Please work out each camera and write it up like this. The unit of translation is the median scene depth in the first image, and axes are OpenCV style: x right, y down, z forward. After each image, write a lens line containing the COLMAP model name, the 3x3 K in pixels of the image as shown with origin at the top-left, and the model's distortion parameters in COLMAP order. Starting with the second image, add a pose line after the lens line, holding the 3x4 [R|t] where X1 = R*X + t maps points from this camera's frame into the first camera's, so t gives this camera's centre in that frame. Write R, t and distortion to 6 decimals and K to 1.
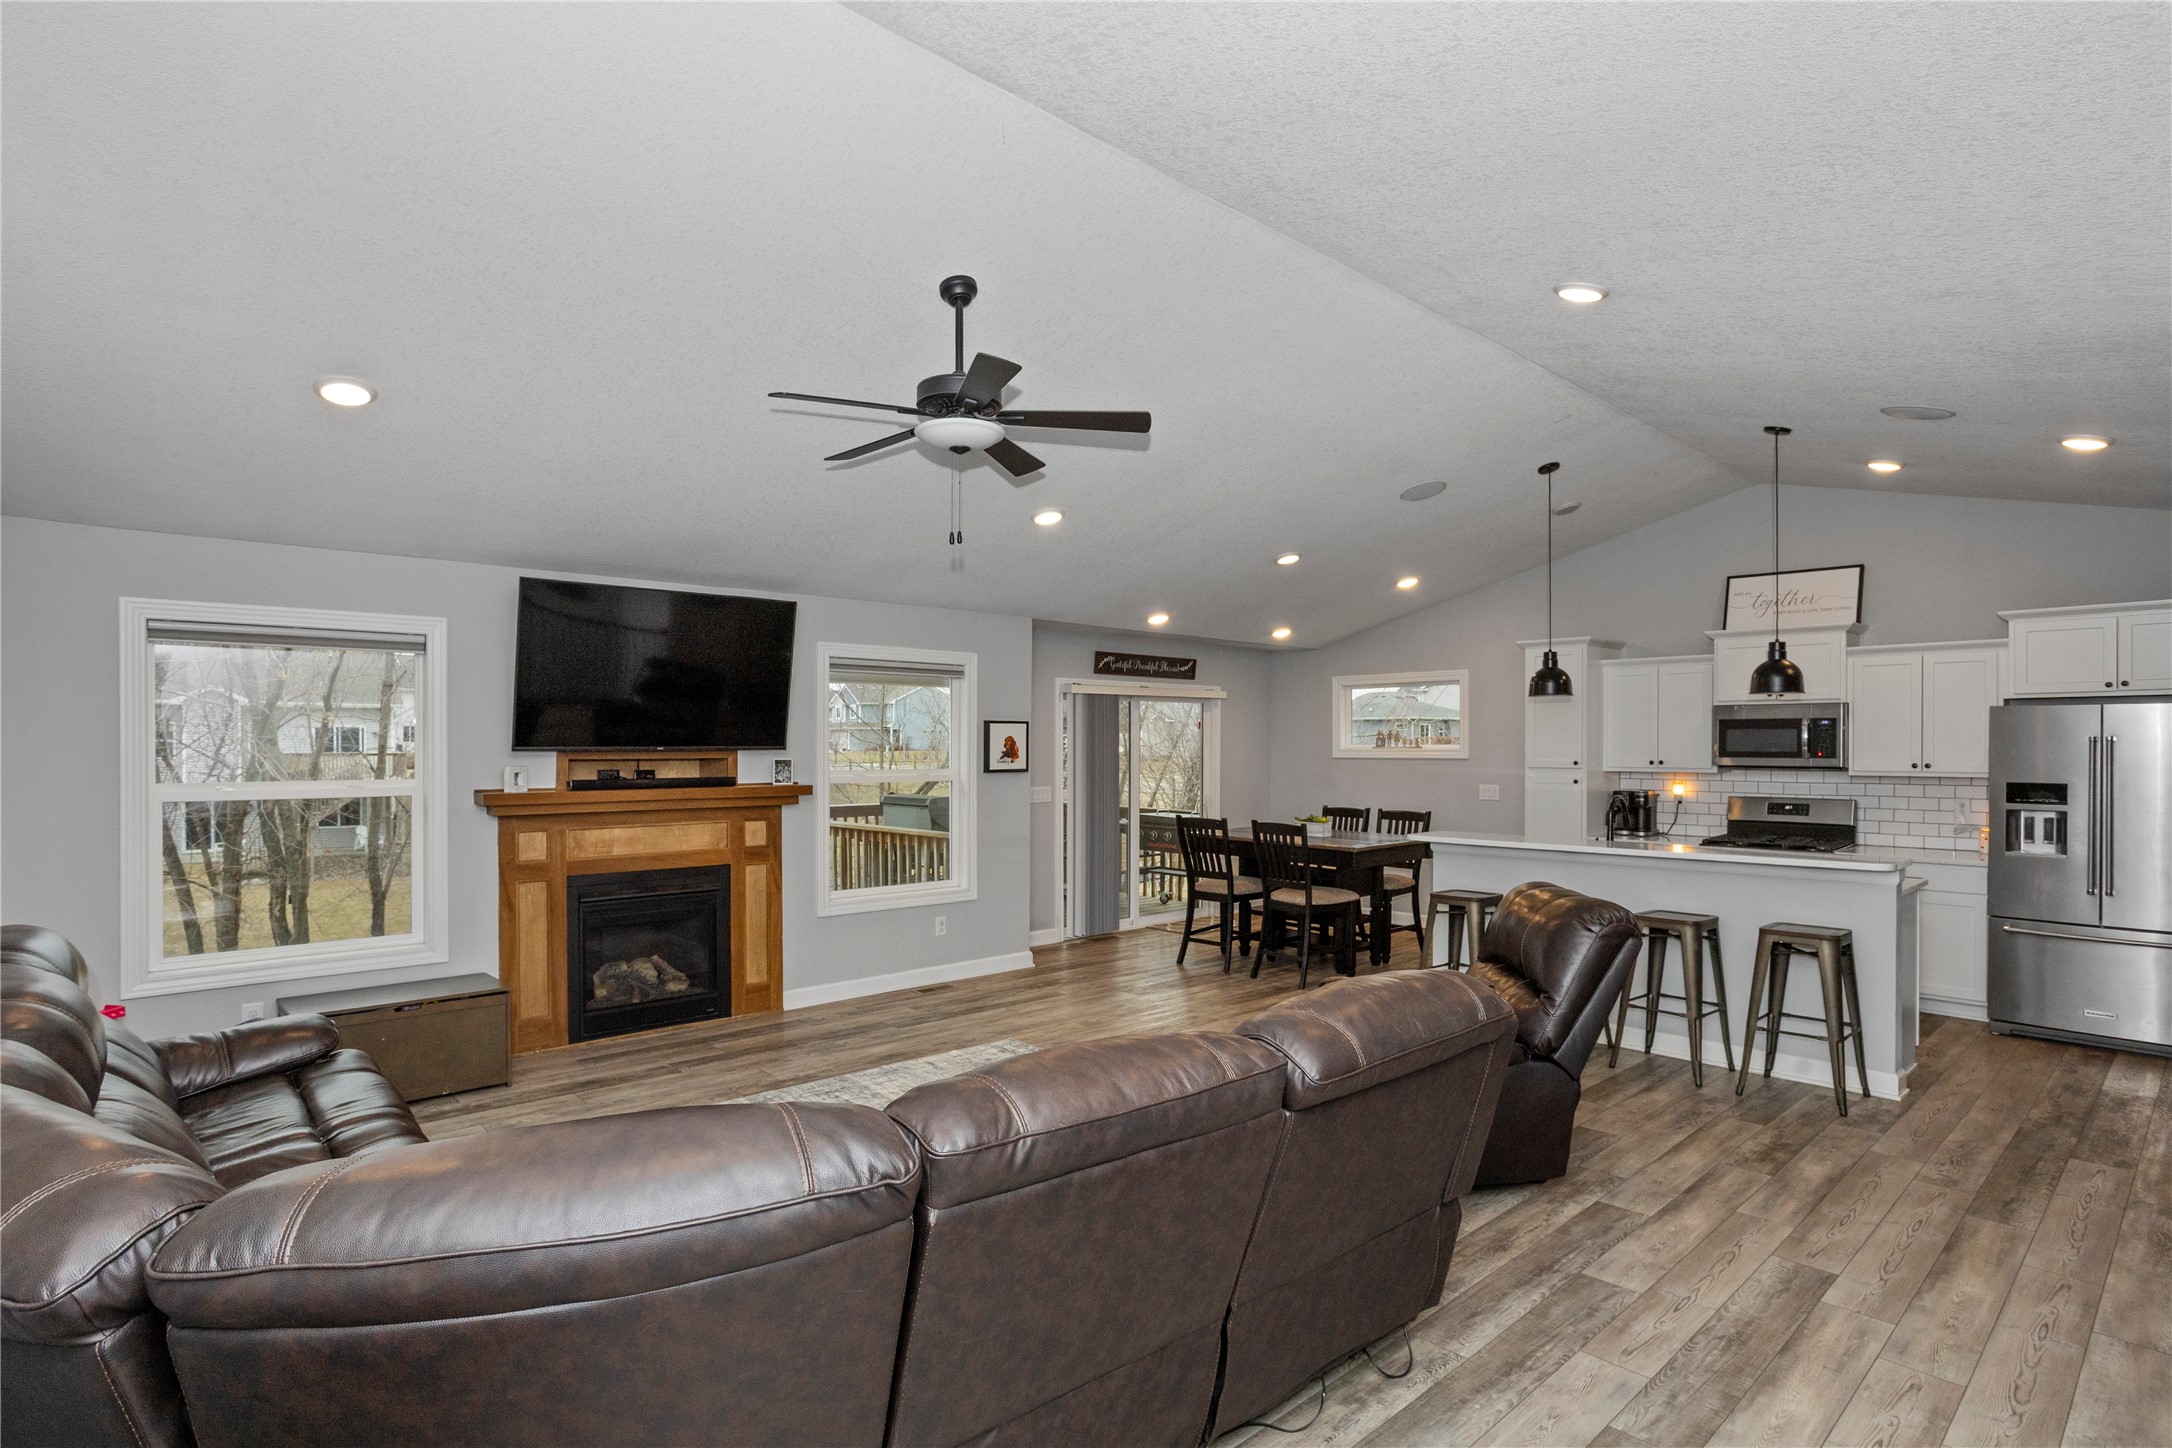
lens RADIAL K [[1091.0, 0, 1103.7], [0, 1091.0, 742.5], [0, 0, 1]] dist [-0.045927, 0.022605]
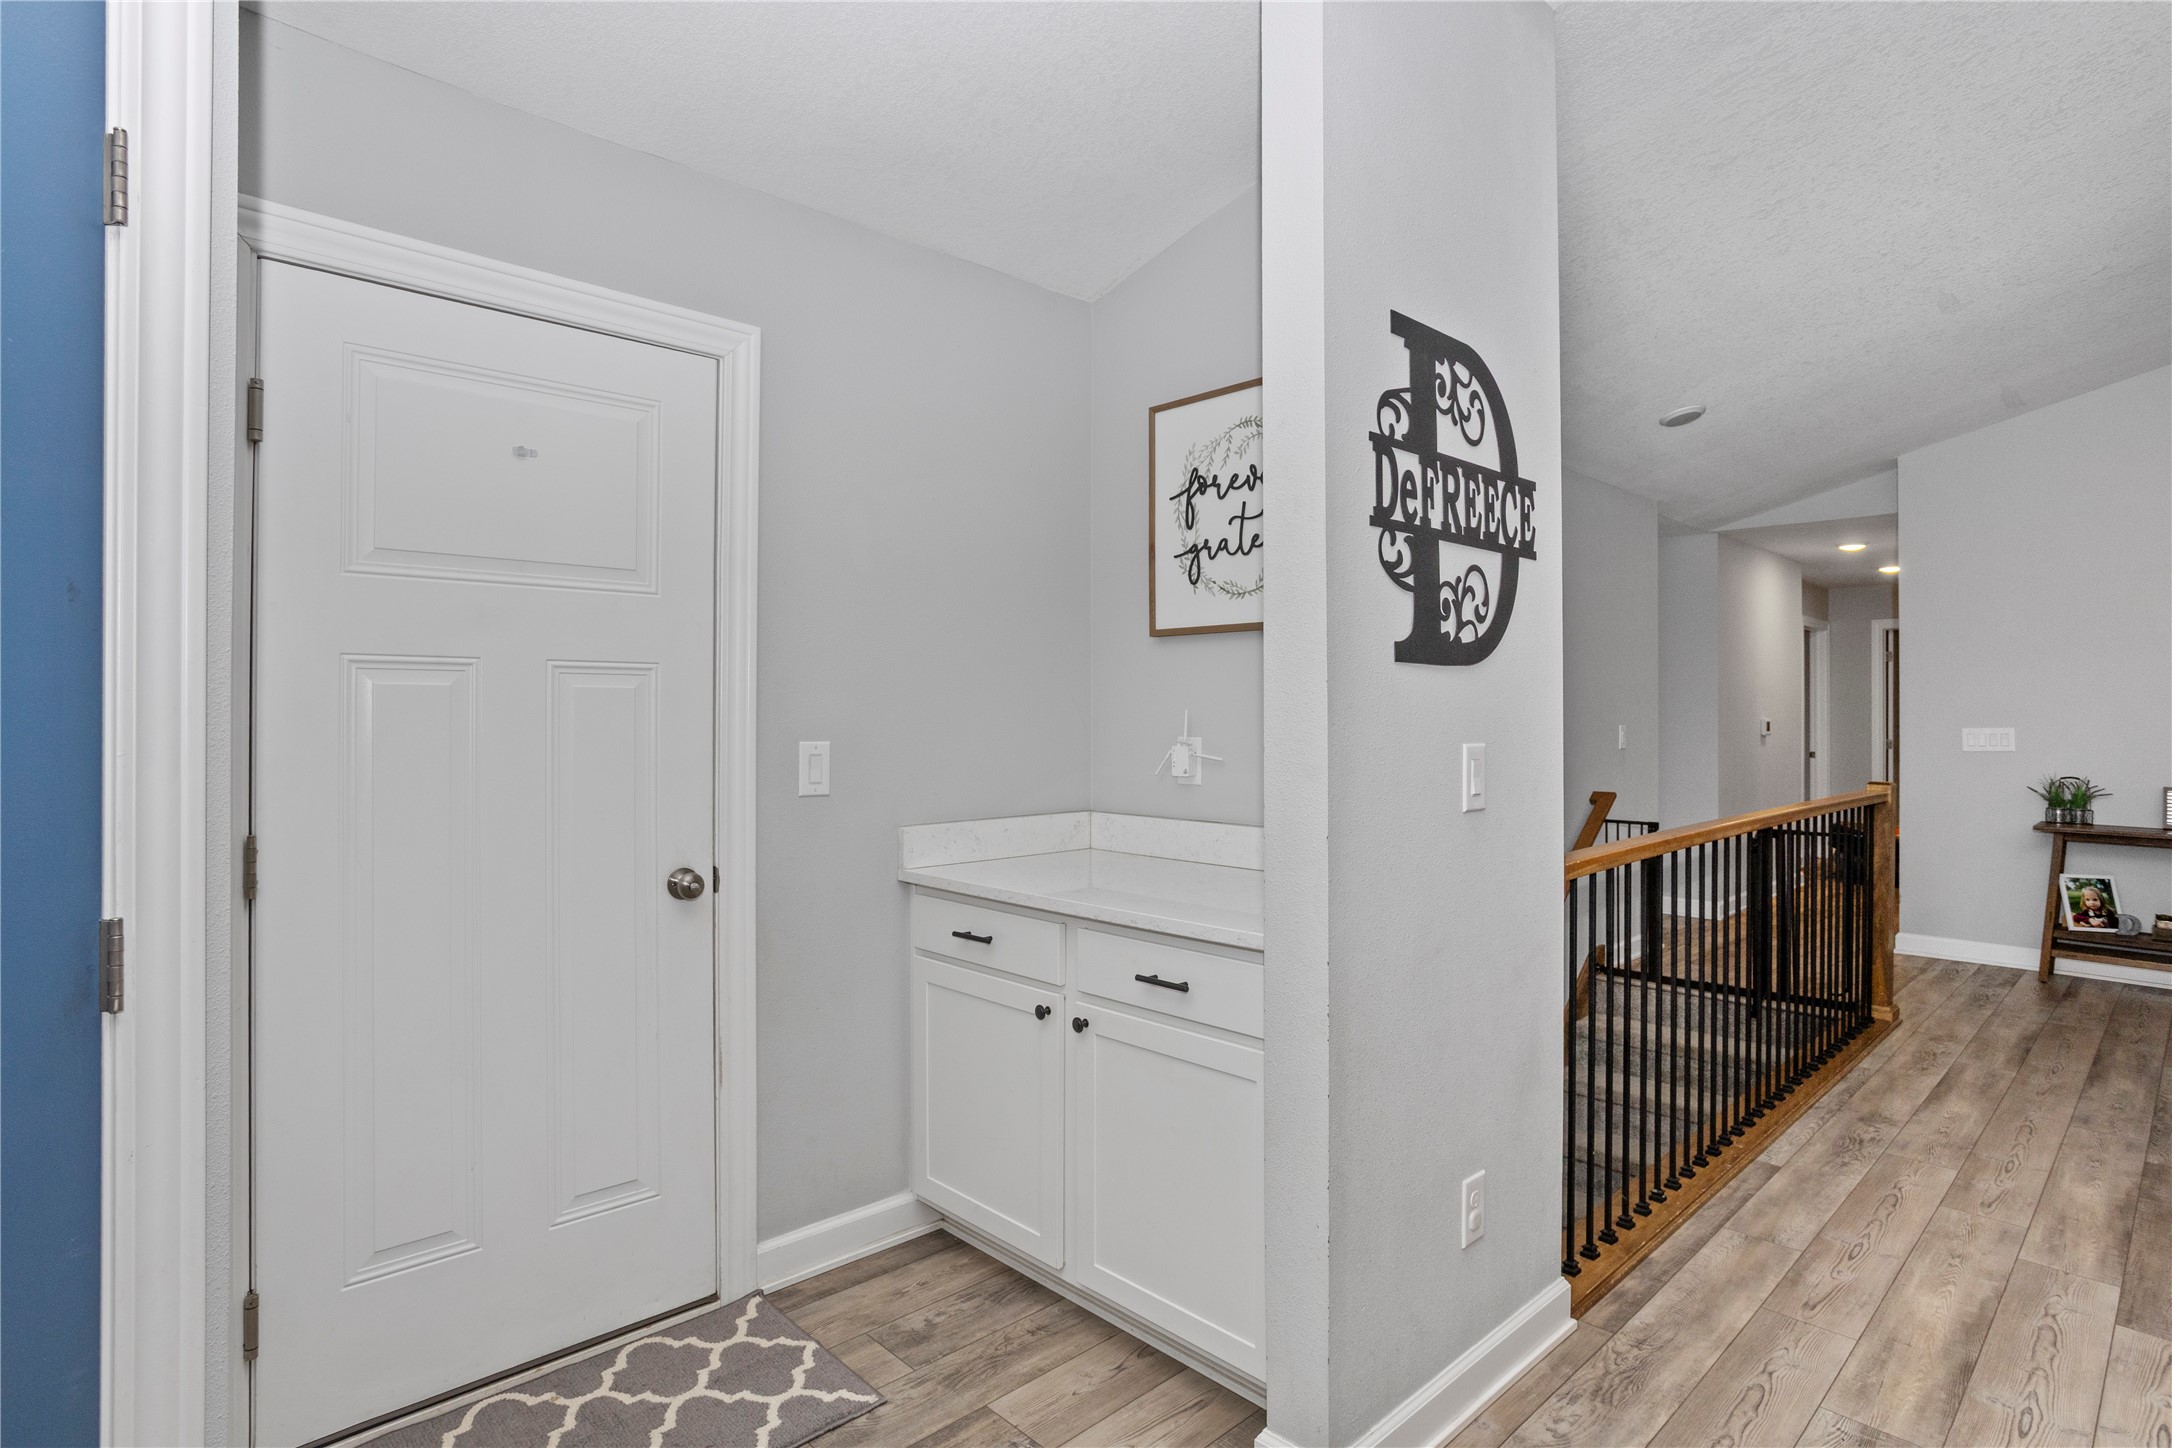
lens RADIAL K [[1091.0, 0, 1107.3], [0, 1091.0, 701.1], [0, 0, 1]] dist [-0.045927, 0.022605]
pose [[-0.999810, -0.002457, -0.019342, 0.652275], [-0.002222, 0.999924, -0.012130, 0.042967], [0.019371, -0.012085, -0.999739, 0.806573]]
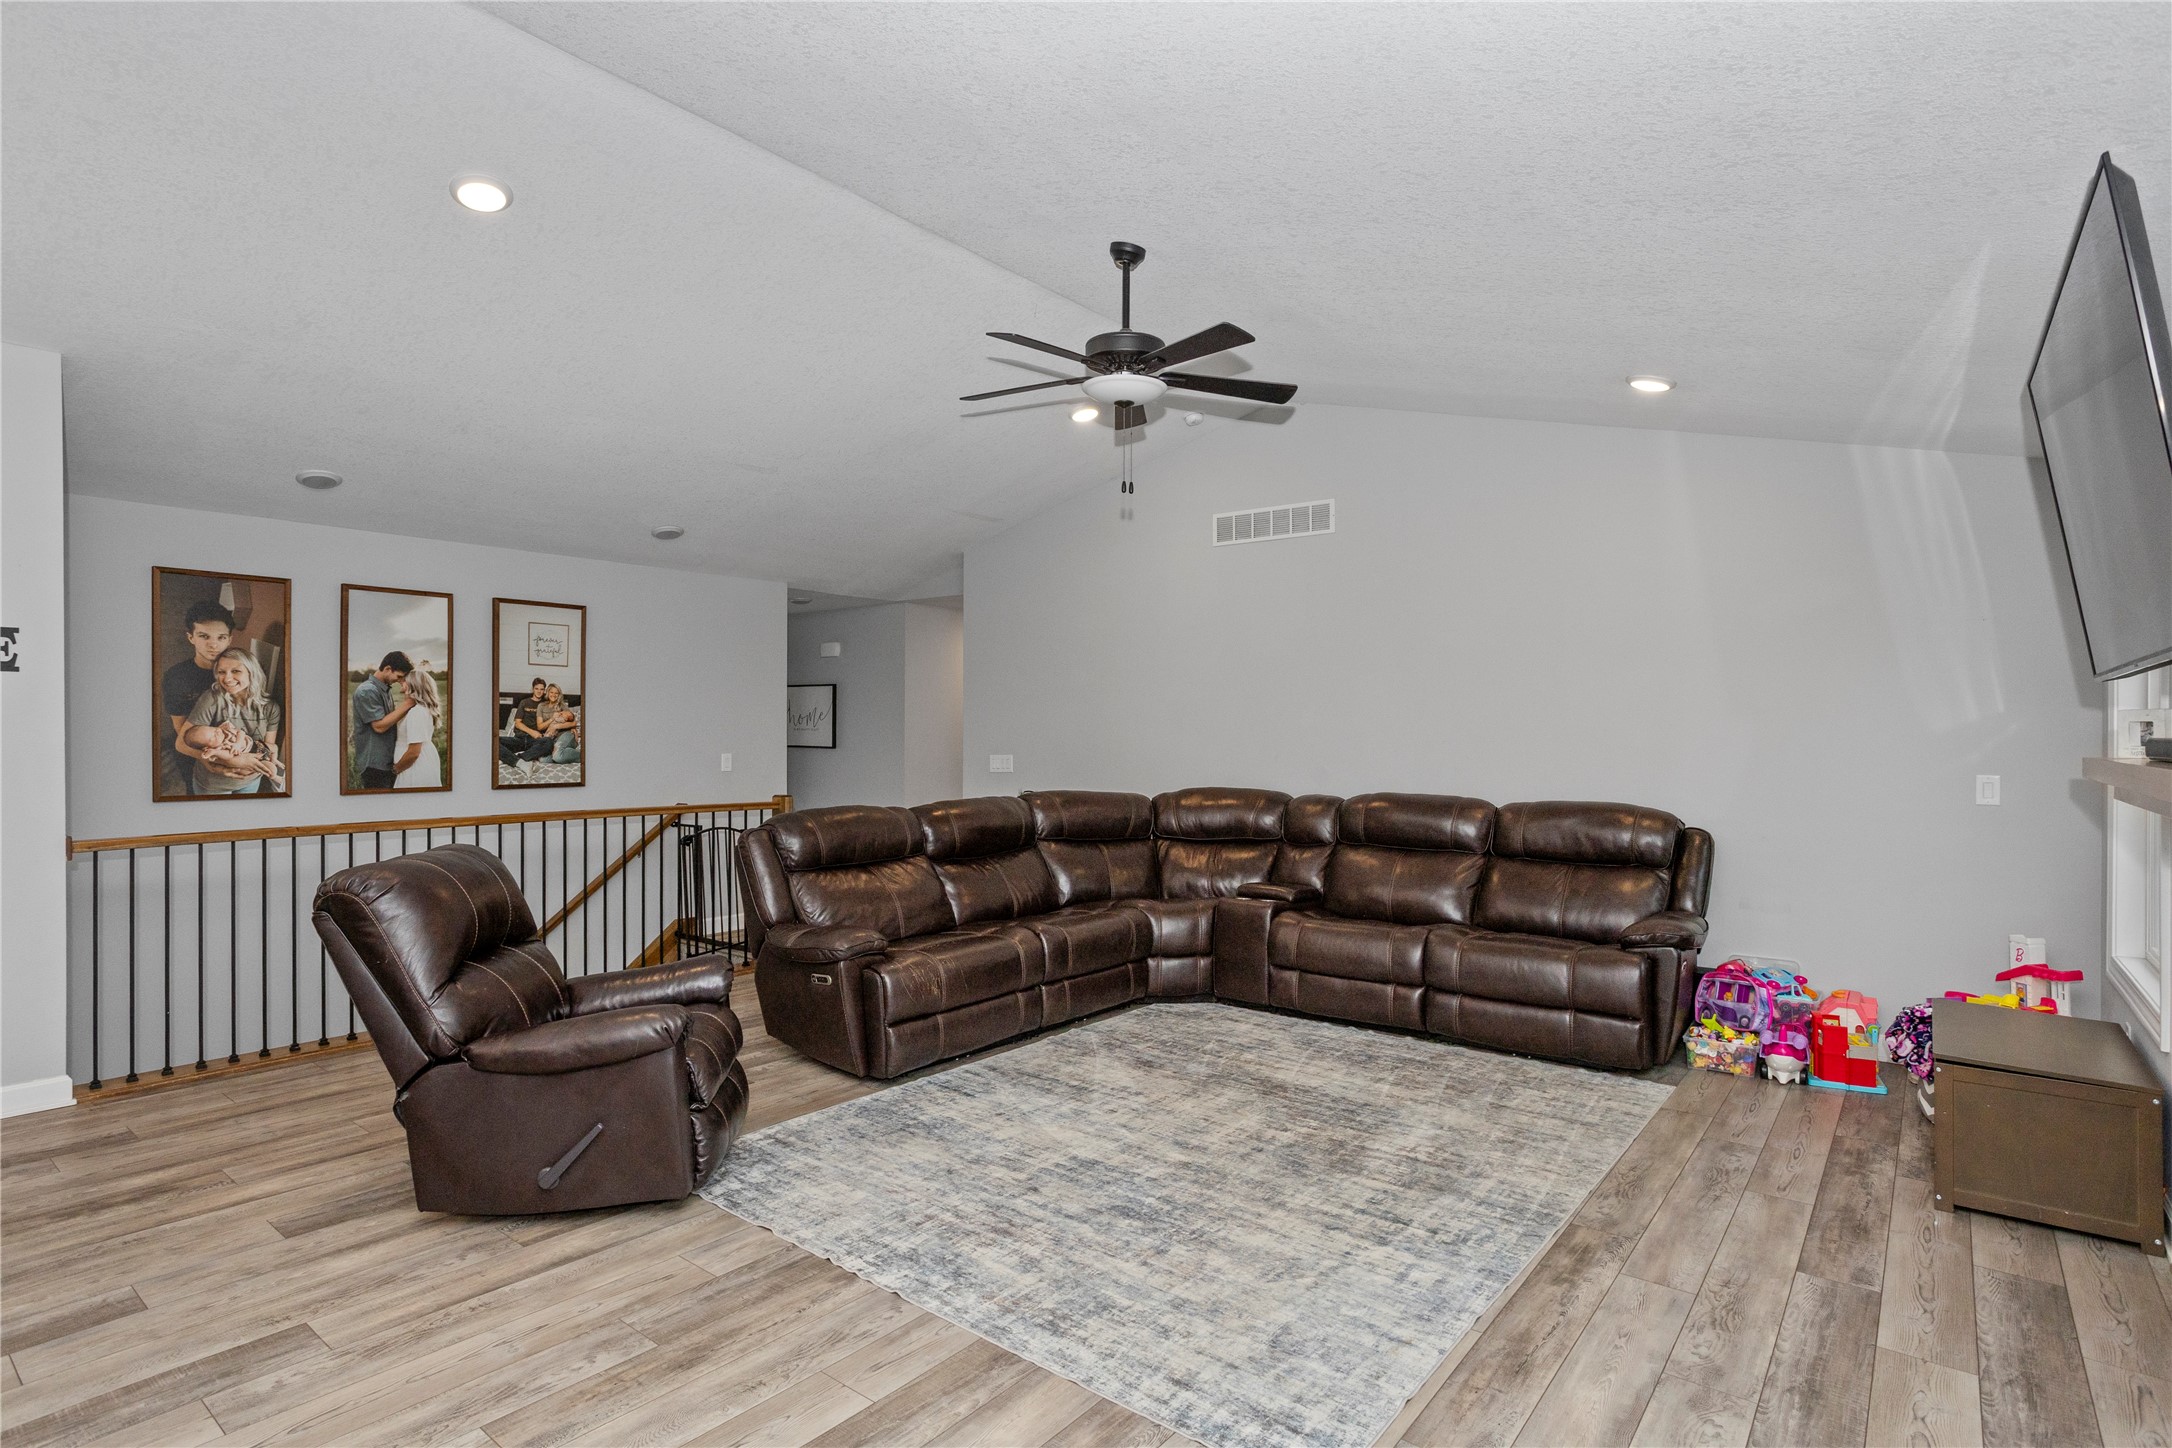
lens RADIAL K [[1091.0, 0, 1105.9], [0, 1091.0, 748.2], [0, 0, 1]] dist [-0.045927, 0.022605]
pose [[-0.987620, -0.001643, -0.156856, 0.028820], [-0.003945, 0.999889, 0.014367, 0.026914], [0.156815, 0.014808, -0.987517, 1.140877]]
